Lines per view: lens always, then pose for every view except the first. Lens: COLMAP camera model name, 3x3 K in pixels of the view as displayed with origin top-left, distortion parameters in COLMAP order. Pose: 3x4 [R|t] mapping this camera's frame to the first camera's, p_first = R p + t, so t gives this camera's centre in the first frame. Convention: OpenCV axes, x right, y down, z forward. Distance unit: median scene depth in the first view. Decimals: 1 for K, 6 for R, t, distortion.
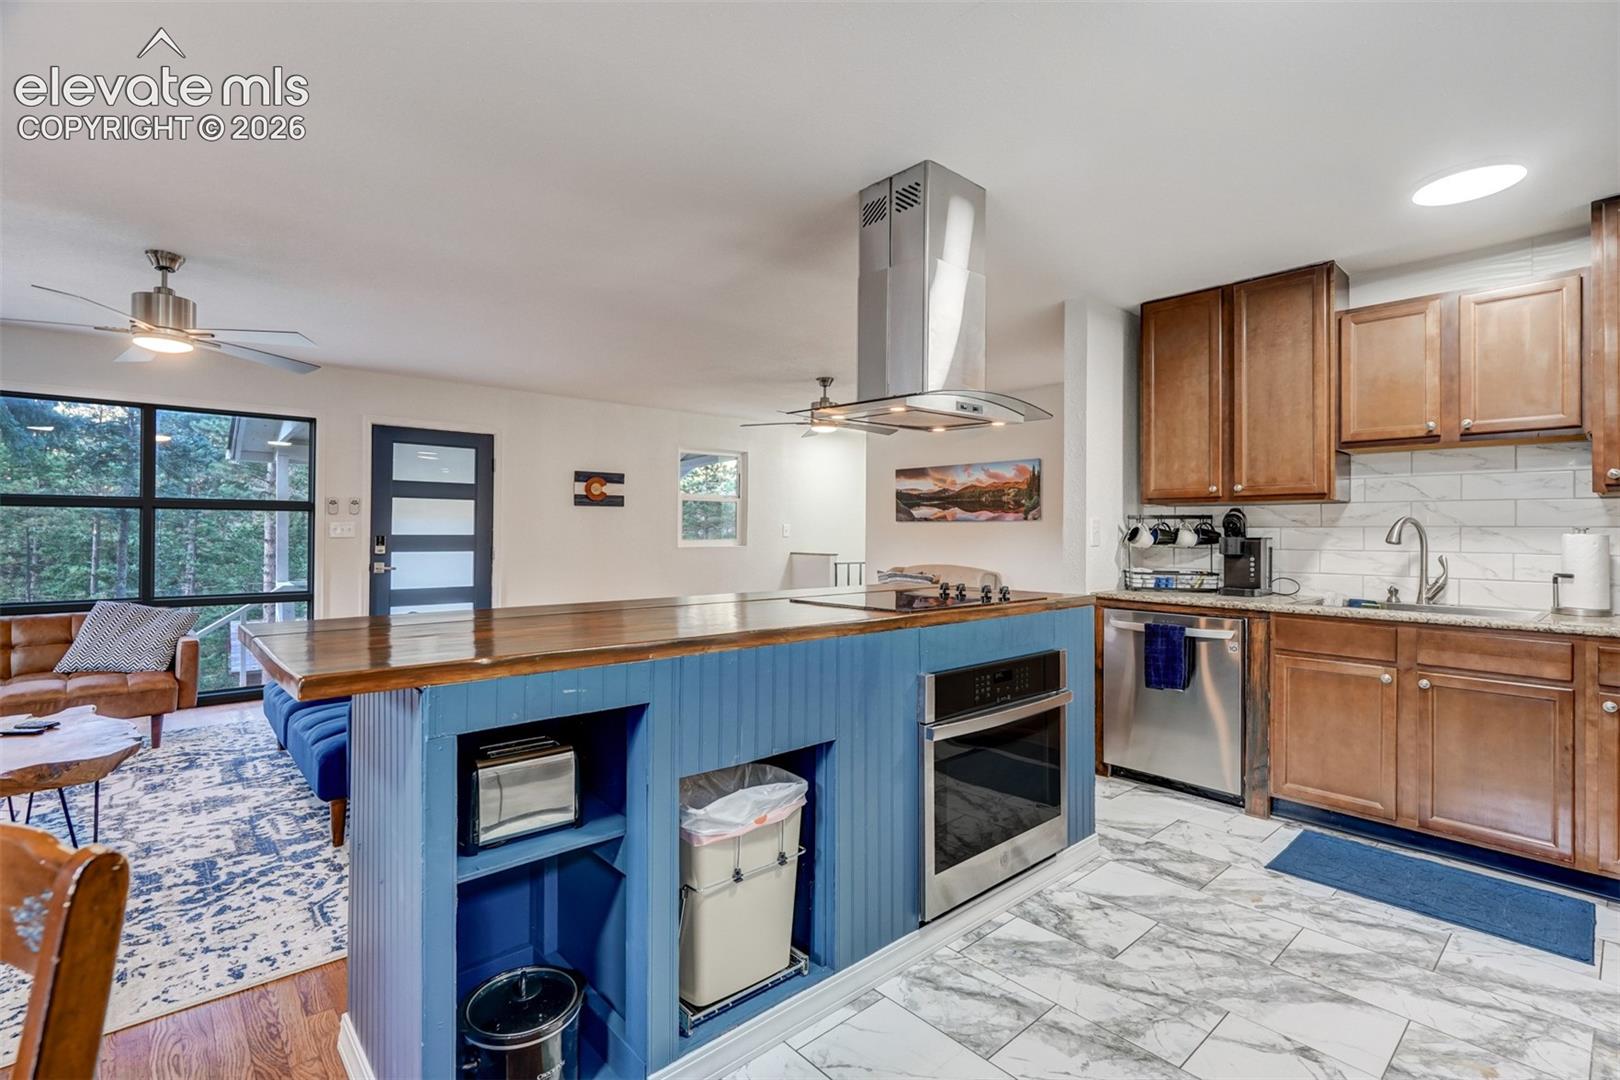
lens RADIAL K [[747.9, 0, 785.6], [0, 747.9, 526.1], [0, 0, 1]] dist [-0.007893, 0.003200]
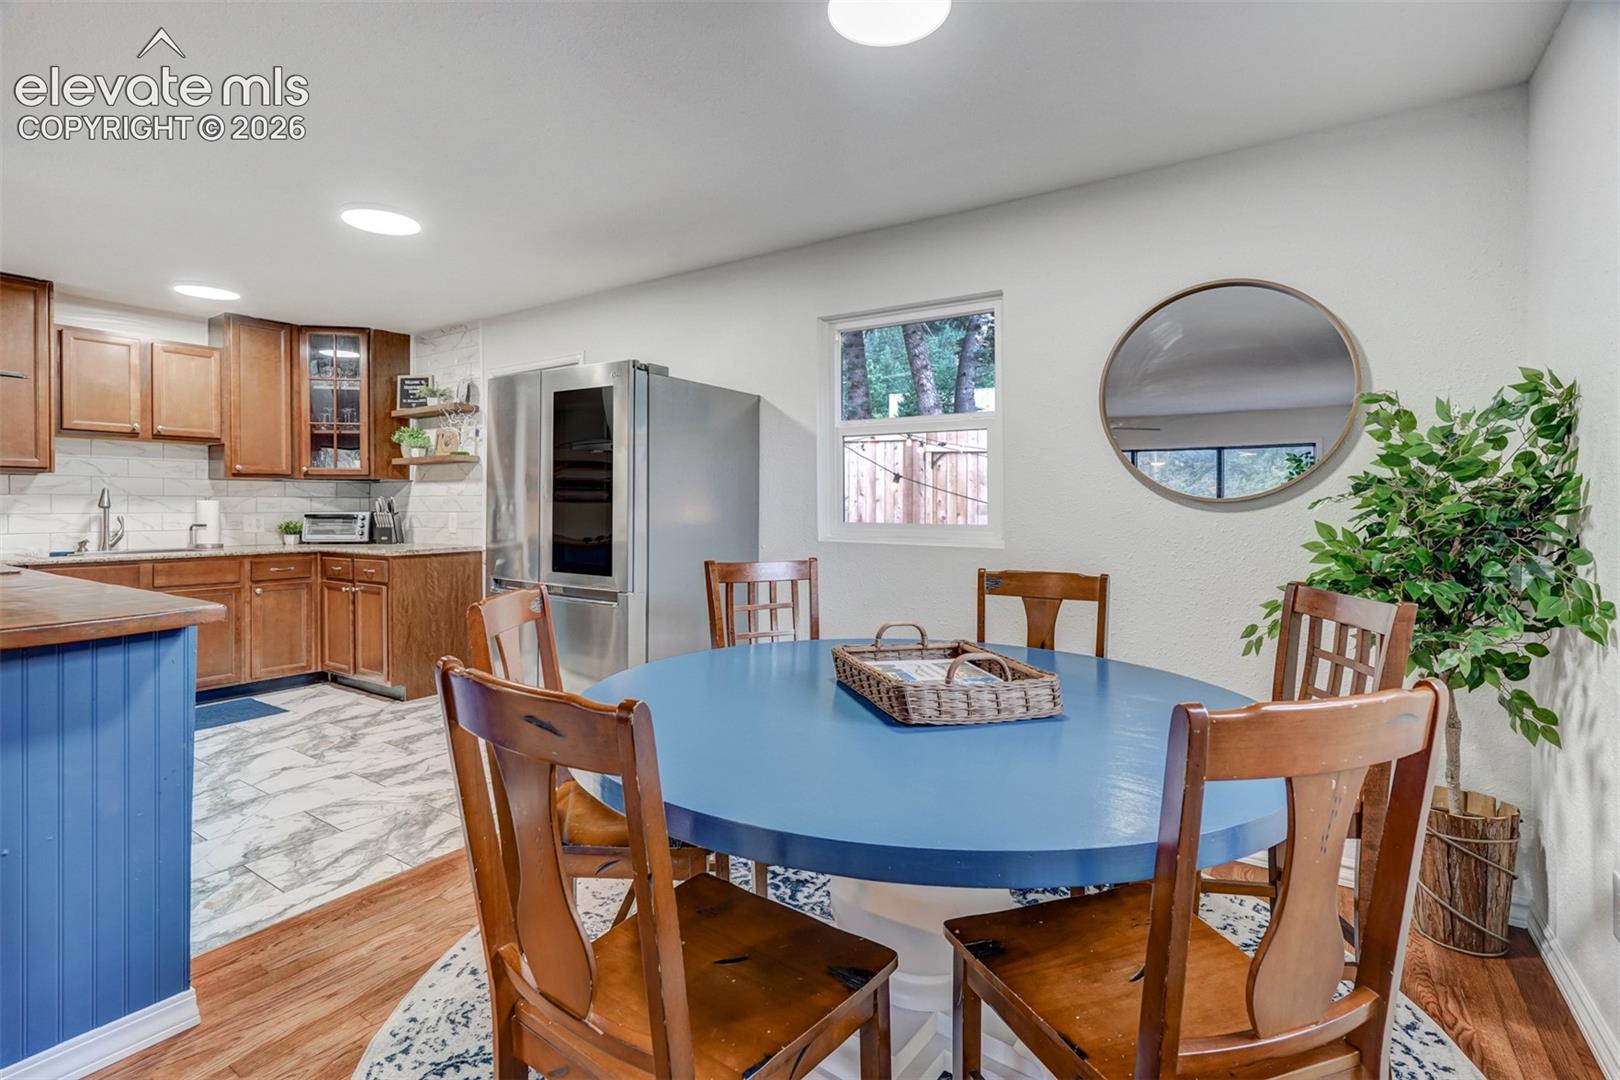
lens RADIAL K [[747.9, 0, 826.6], [0, 747.9, 498.0], [0, 0, 1]] dist [-0.007893, 0.003200]
pose [[-0.279147, 0.001091, 0.960248, -0.752378], [-0.012827, 0.999906, -0.004864, -0.003885], [-0.960163, -0.013675, -0.279107, 0.095688]]
